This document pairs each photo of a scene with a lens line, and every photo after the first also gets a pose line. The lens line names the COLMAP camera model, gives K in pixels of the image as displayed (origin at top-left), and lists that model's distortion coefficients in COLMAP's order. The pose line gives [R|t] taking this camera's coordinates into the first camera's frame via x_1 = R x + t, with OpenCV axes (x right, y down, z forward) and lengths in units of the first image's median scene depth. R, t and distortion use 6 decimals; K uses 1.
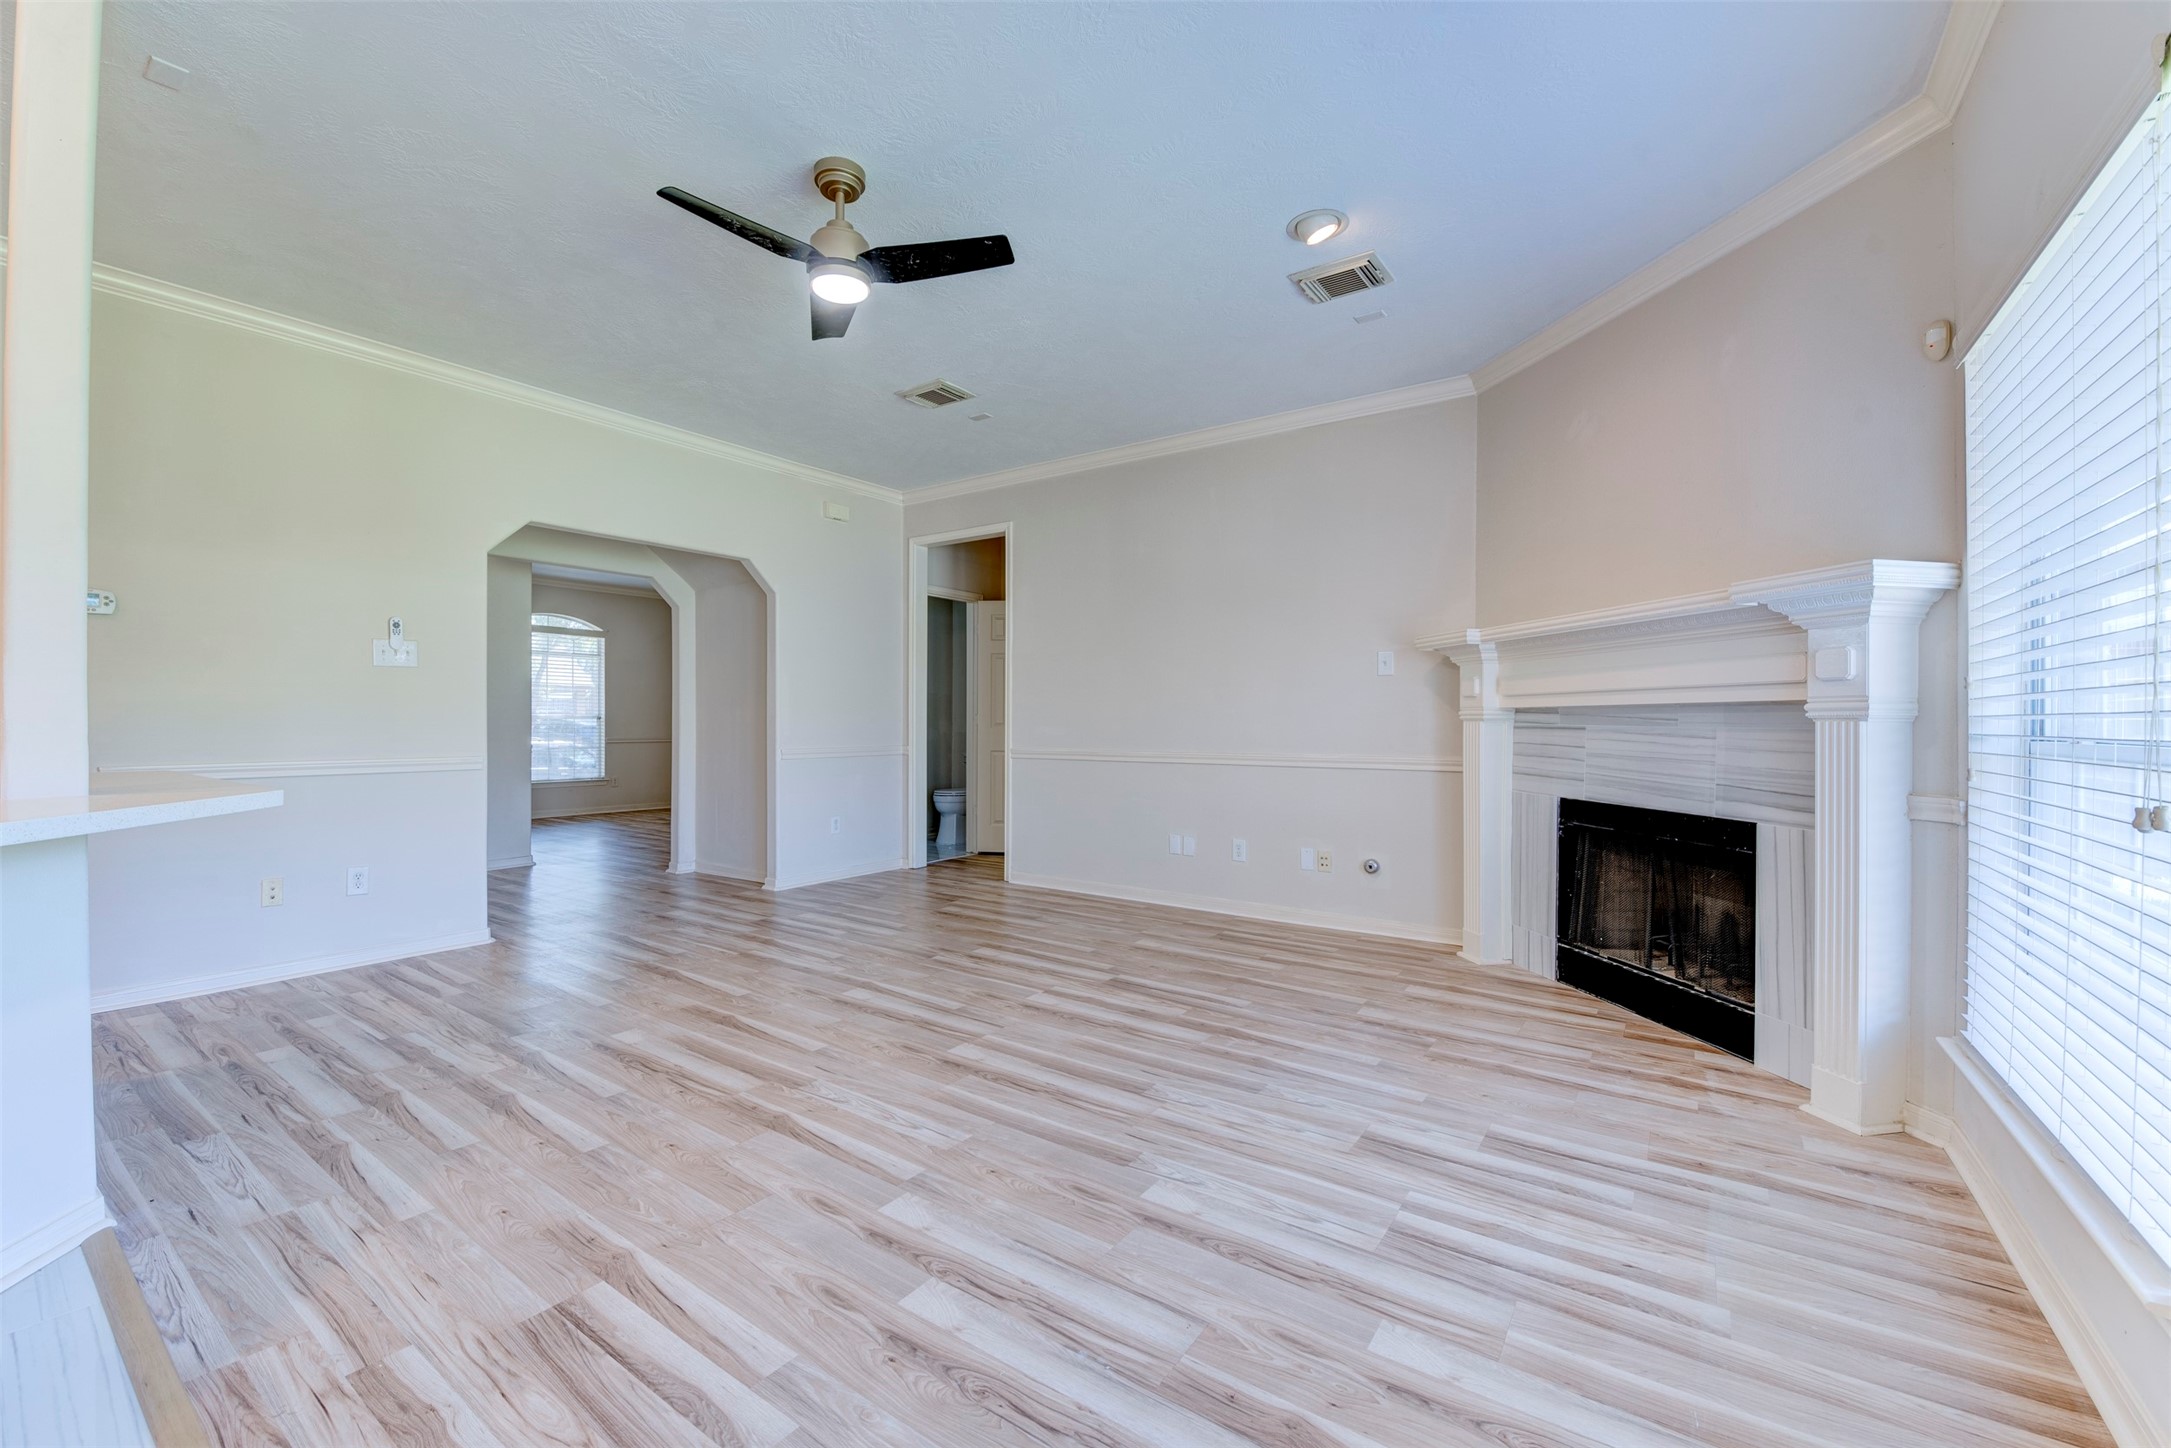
lens RADIAL K [[879.4, 0, 1085.5], [0, 879.4, 724.0], [0, 0, 1]] dist [-0.019405, 0.000615]
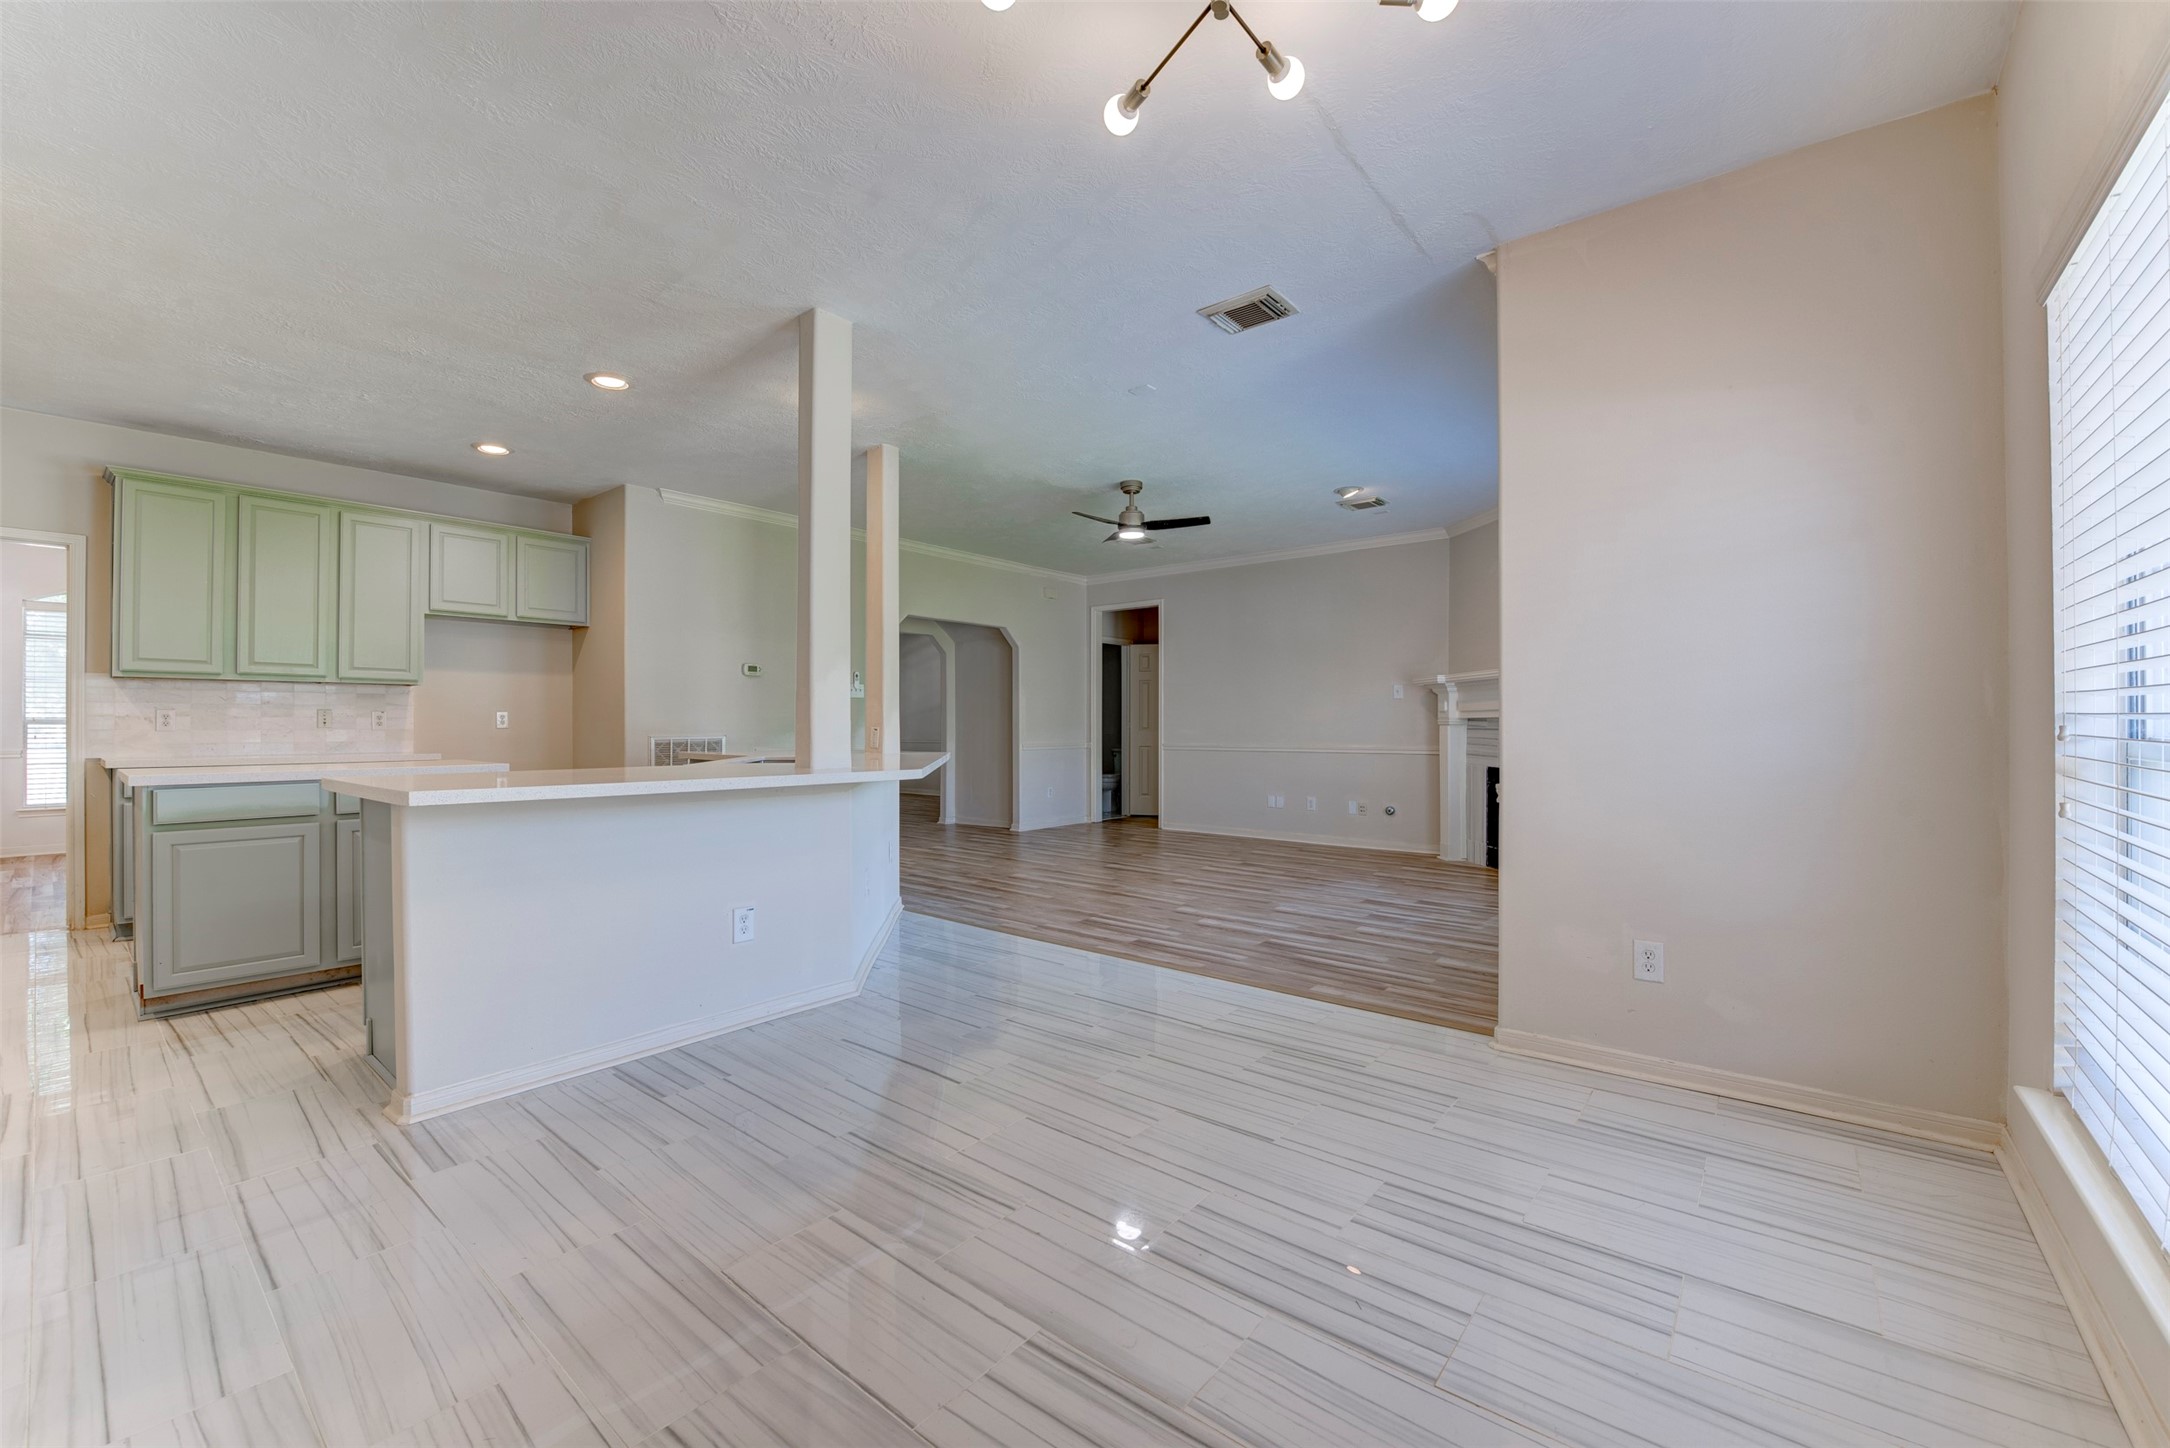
lens RADIAL K [[871.5, 0, 1085.0], [0, 871.5, 724.0], [0, 0, 1]] dist [-0.017758, -0.000072]
pose [[0.997094, -0.003355, -0.076114, -0.158651], [0.003077, 0.999988, -0.003776, -0.002180], [0.076125, 0.003530, 0.997092, -0.852443]]
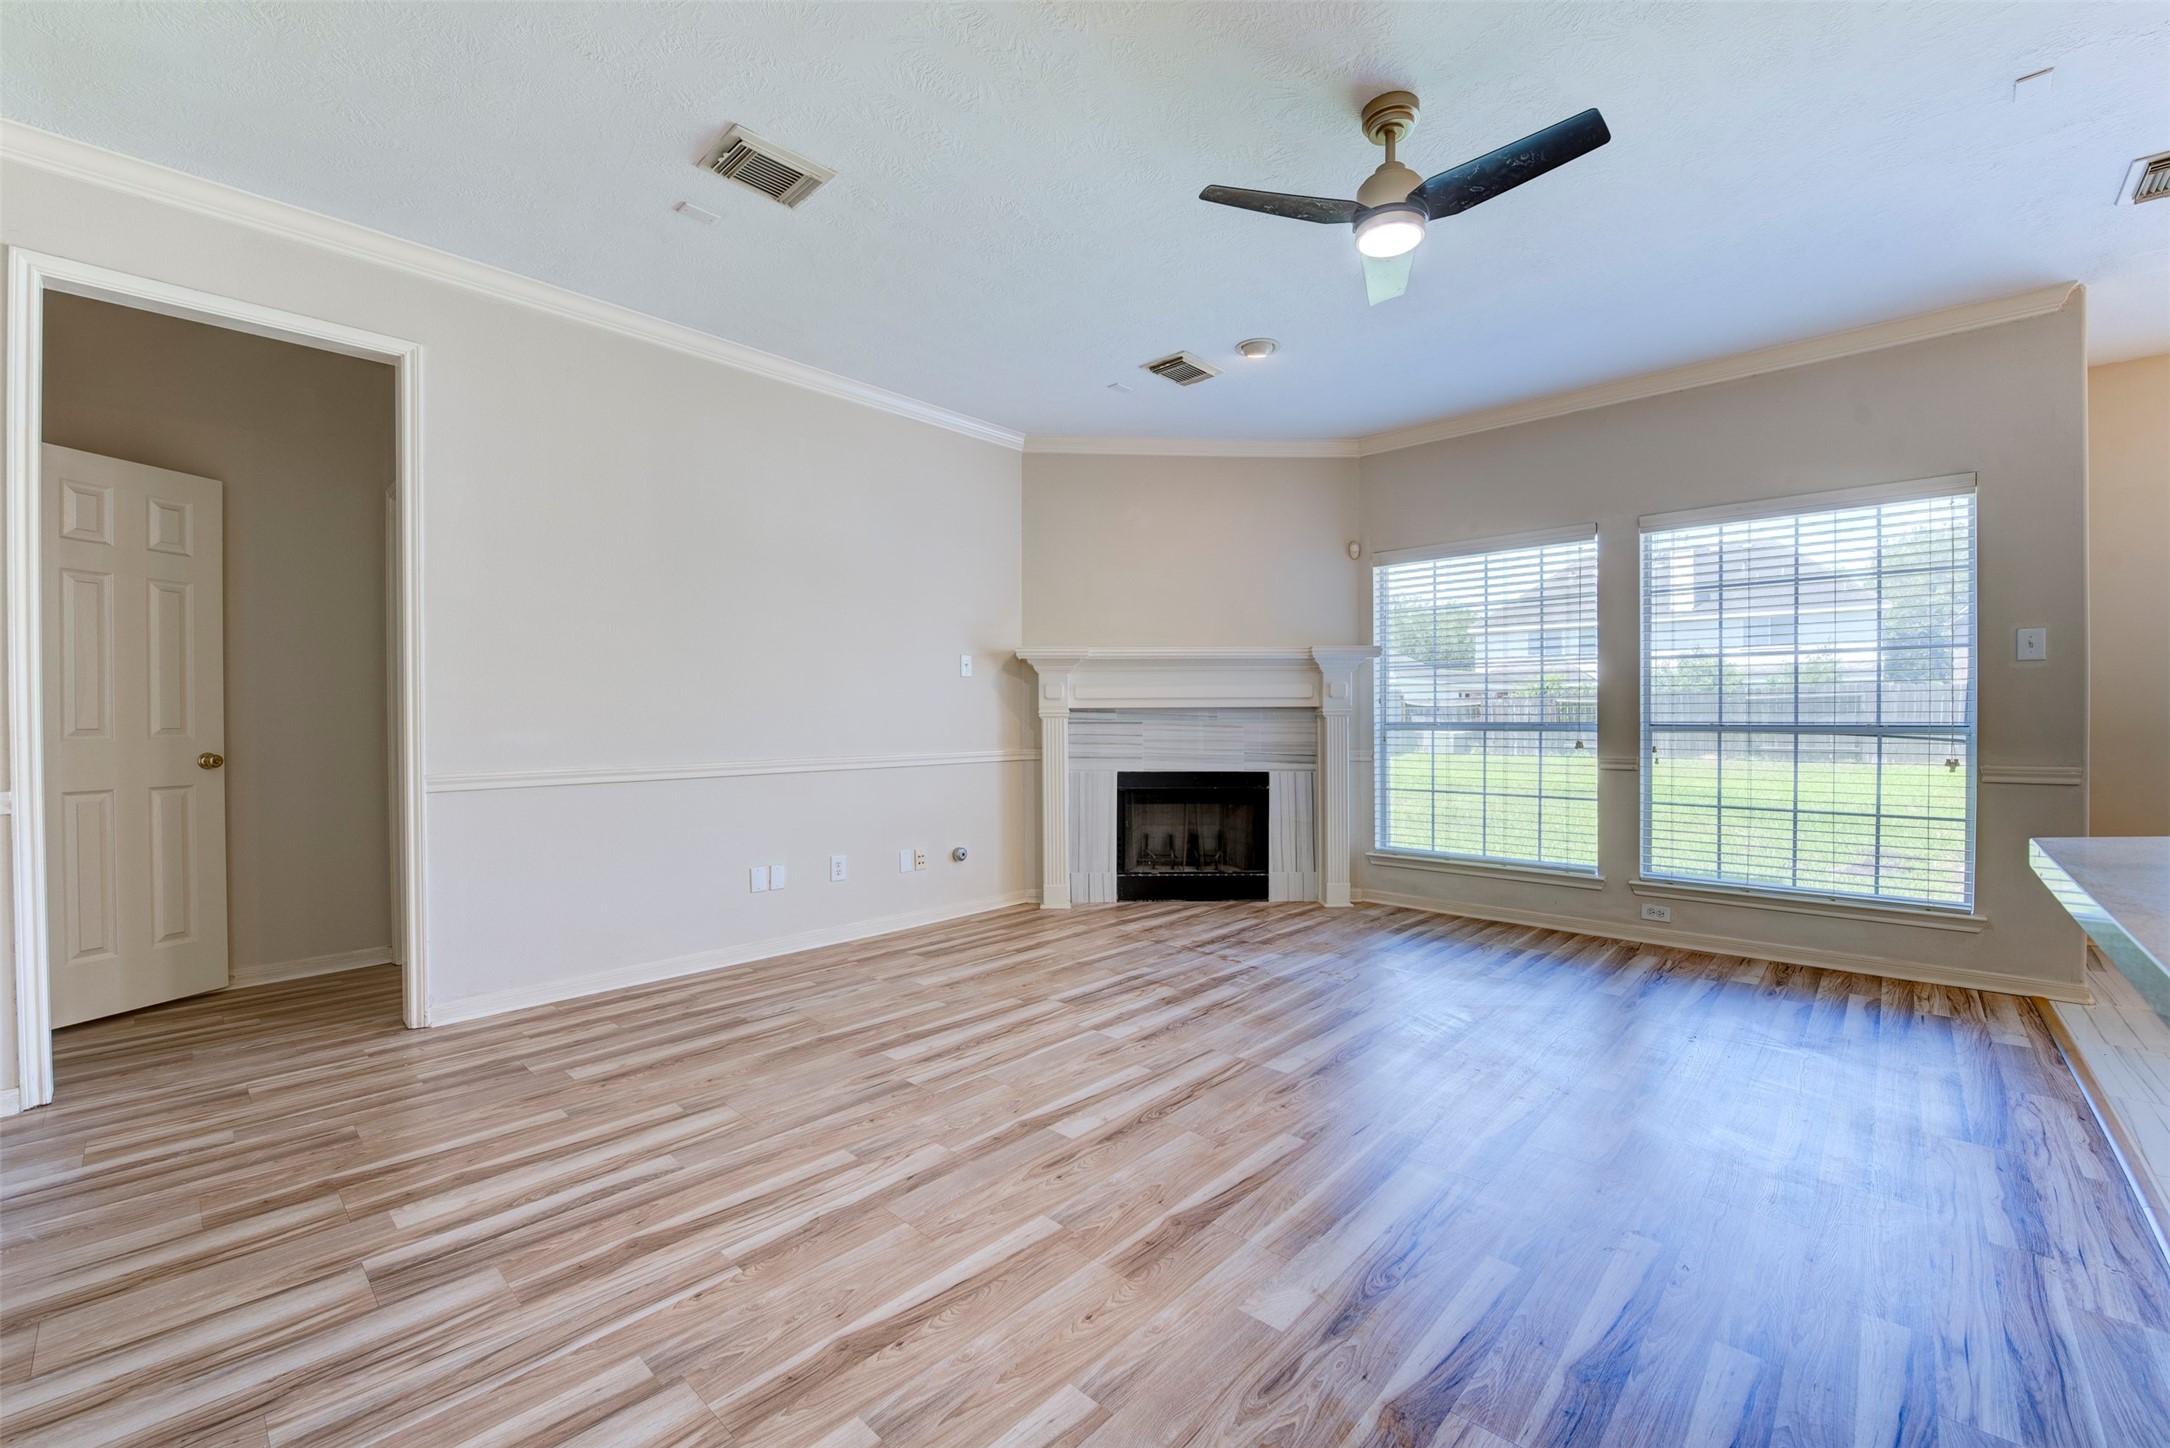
lens RADIAL K [[879.0, 0, 1085.0], [0, 879.0, 724.0], [0, 0, 1]] dist [-0.019405, 0.000615]
pose [[0.145071, -0.012392, 0.989344, -0.832885], [0.008245, 0.999902, 0.011316, -0.009142], [-0.989387, 0.006515, 0.145159, 0.807441]]
